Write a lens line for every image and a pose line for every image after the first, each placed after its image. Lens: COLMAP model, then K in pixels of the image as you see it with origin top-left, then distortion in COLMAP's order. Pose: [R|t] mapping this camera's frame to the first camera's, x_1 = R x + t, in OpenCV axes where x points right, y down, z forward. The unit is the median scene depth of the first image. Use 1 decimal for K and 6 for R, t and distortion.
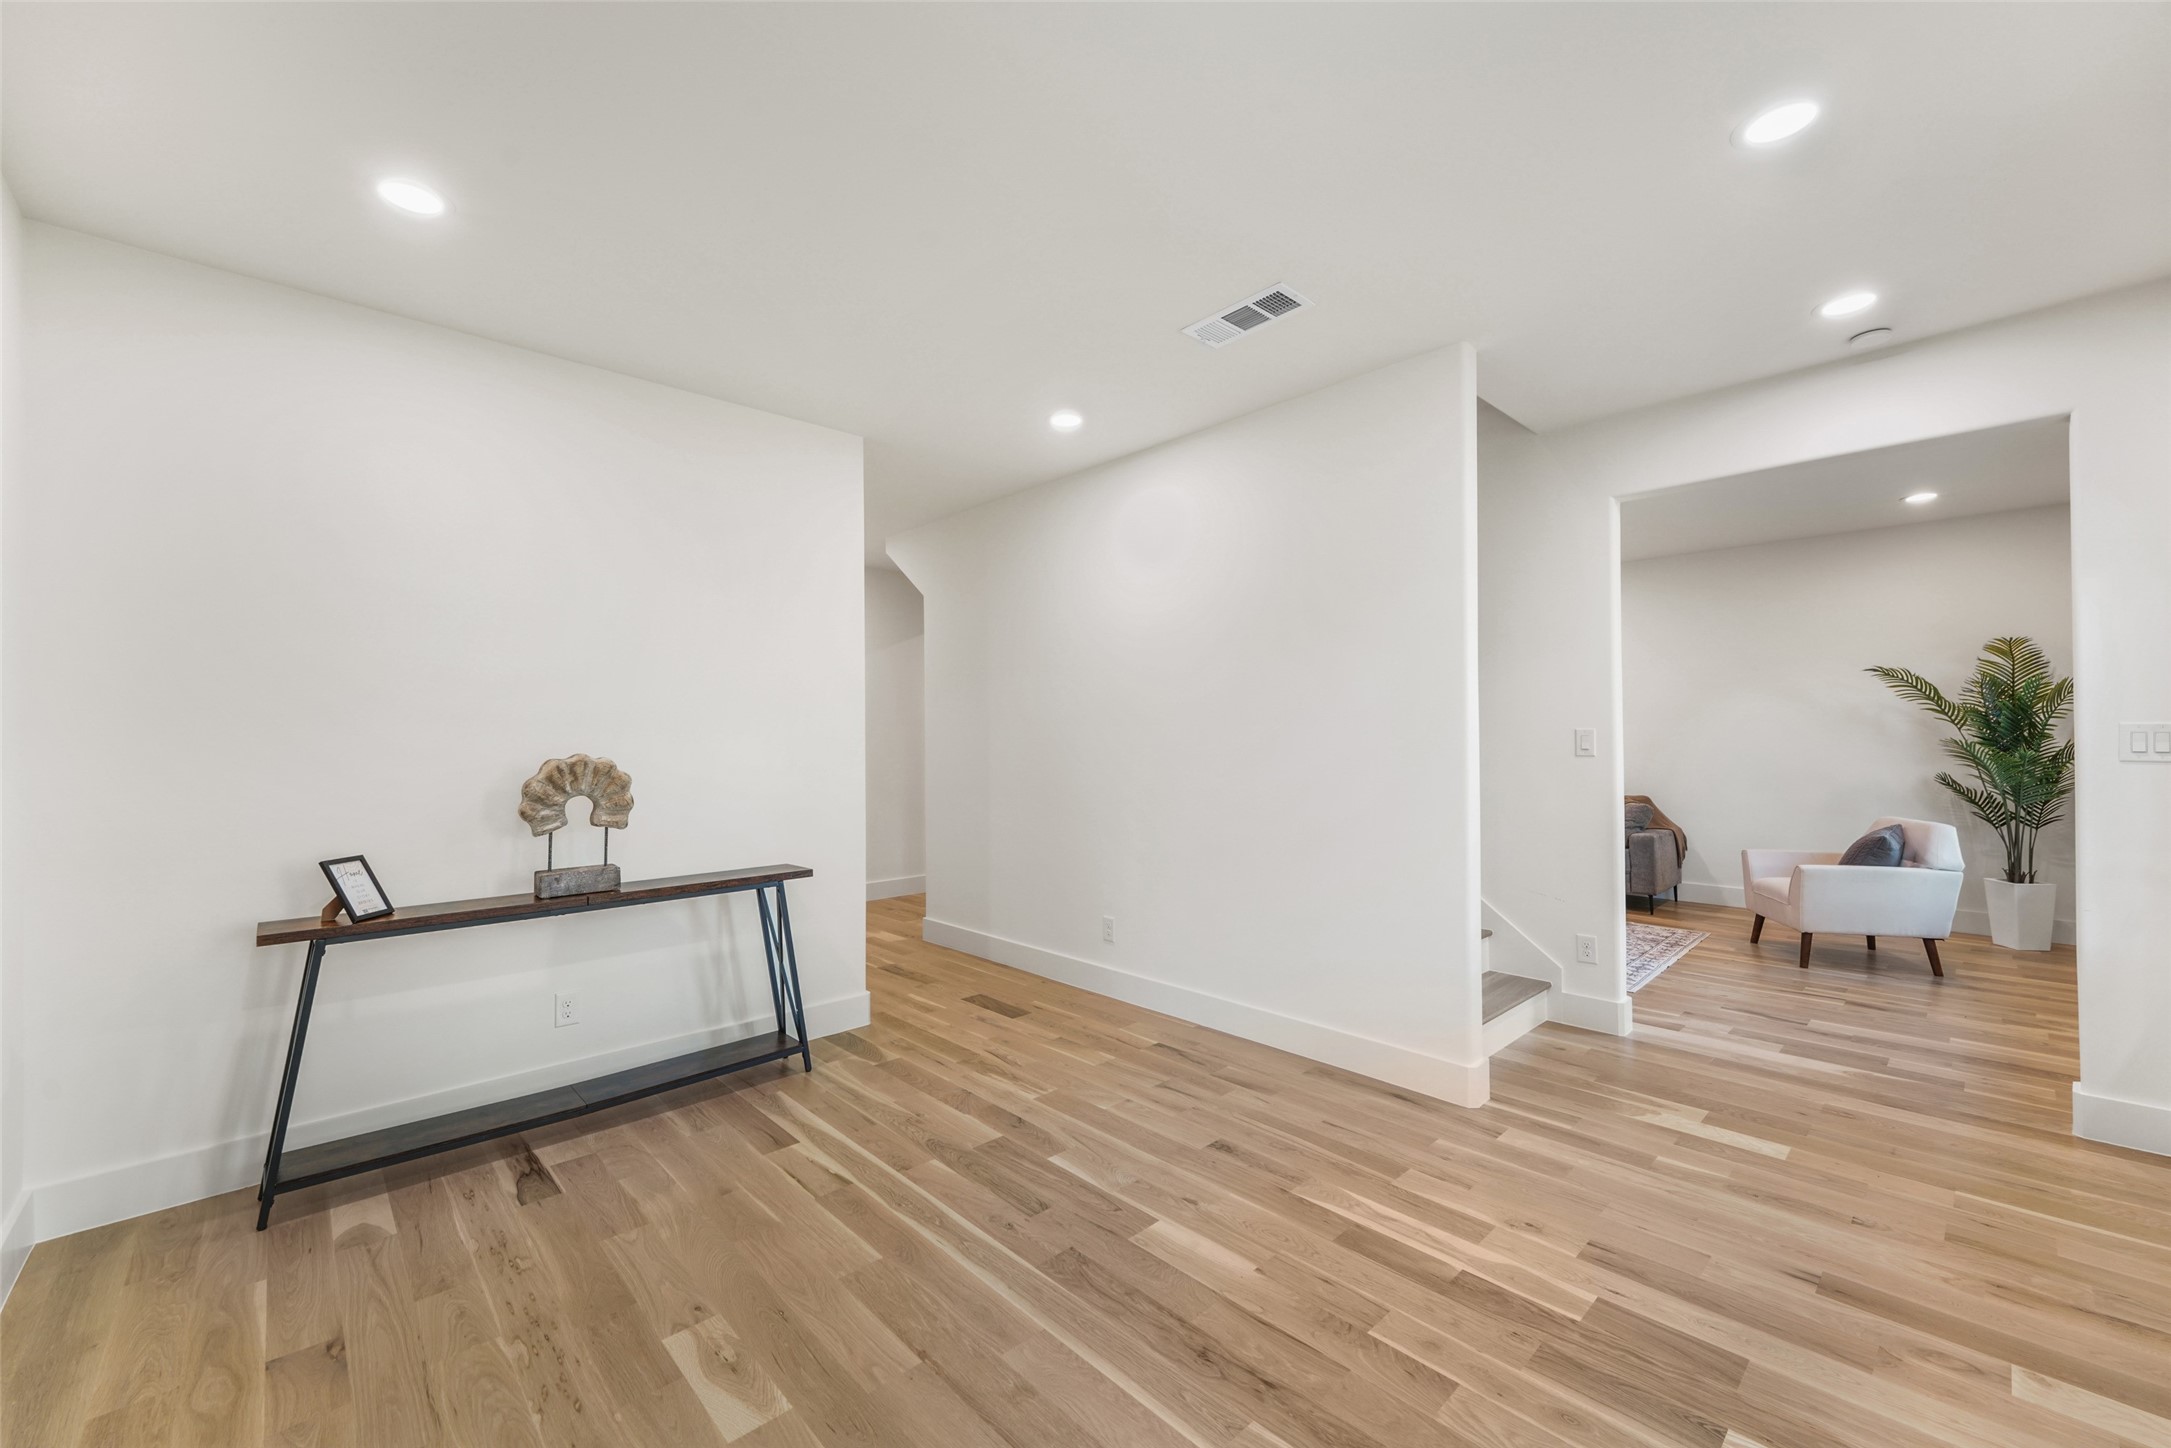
lens RADIAL K [[858.3, 0, 1069.5], [0, 858.3, 731.0], [0, 0, 1]] dist [0.001885, -0.000527]
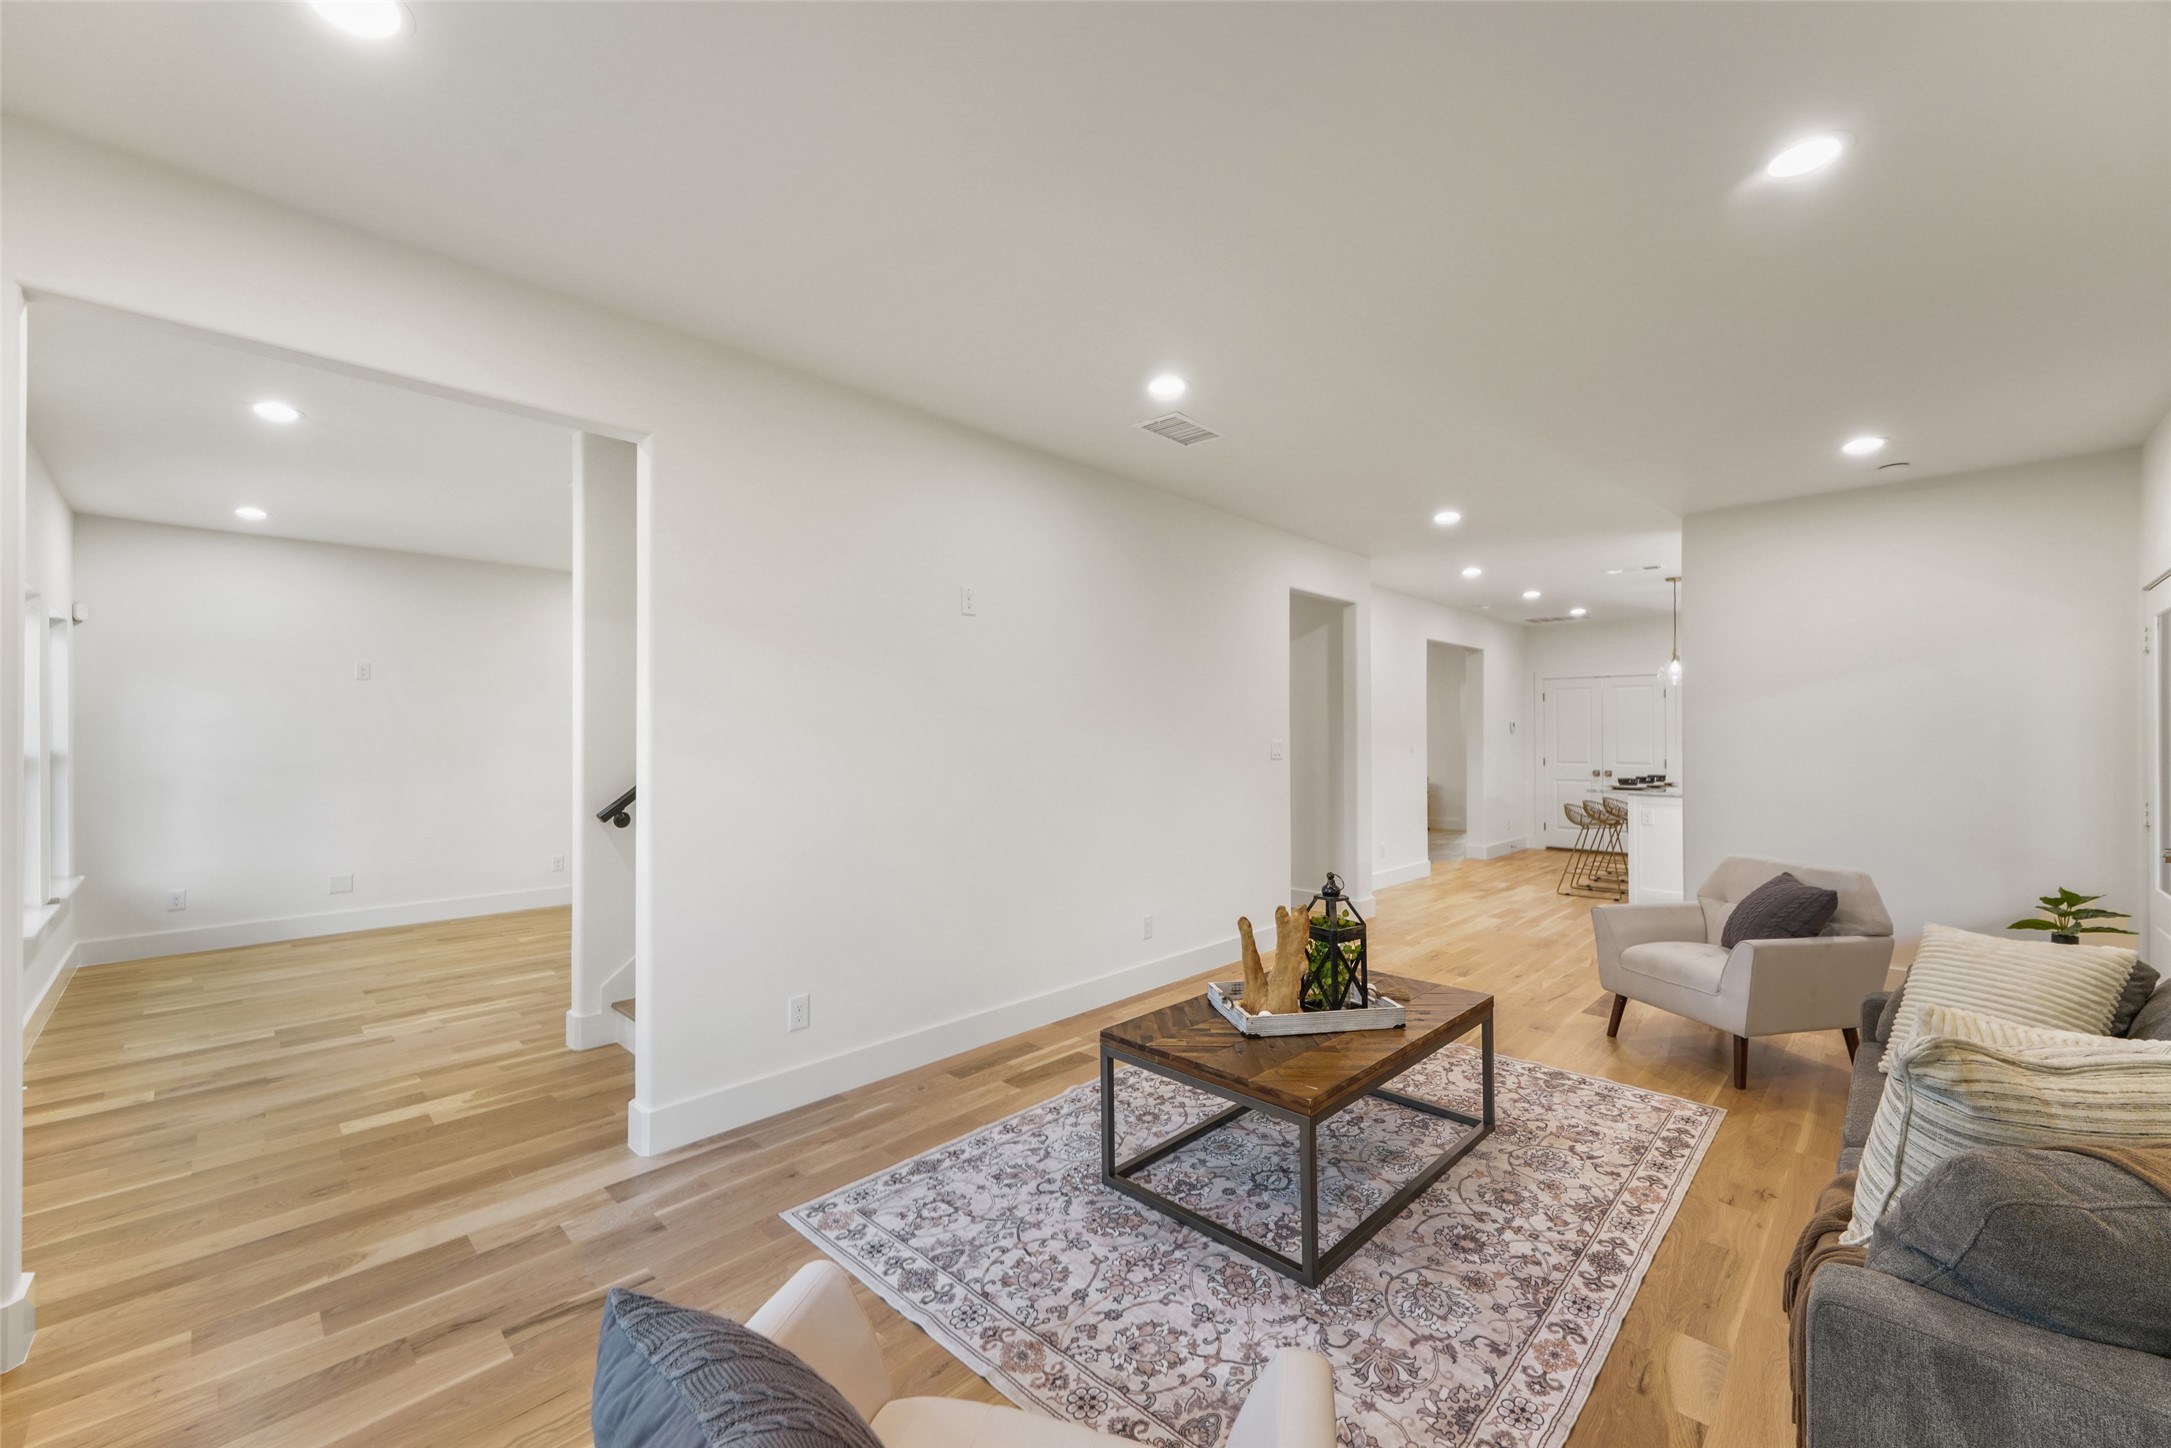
lens RADIAL K [[858.3, 0, 1069.5], [0, 858.3, 731.0], [0, 0, 1]] dist [0.001885, -0.000527]
pose [[0.047264, -0.000472, -0.998882, 1.906316], [0.005834, 0.999983, -0.000196, -0.018172], [0.998865, -0.005819, 0.047266, 1.810313]]
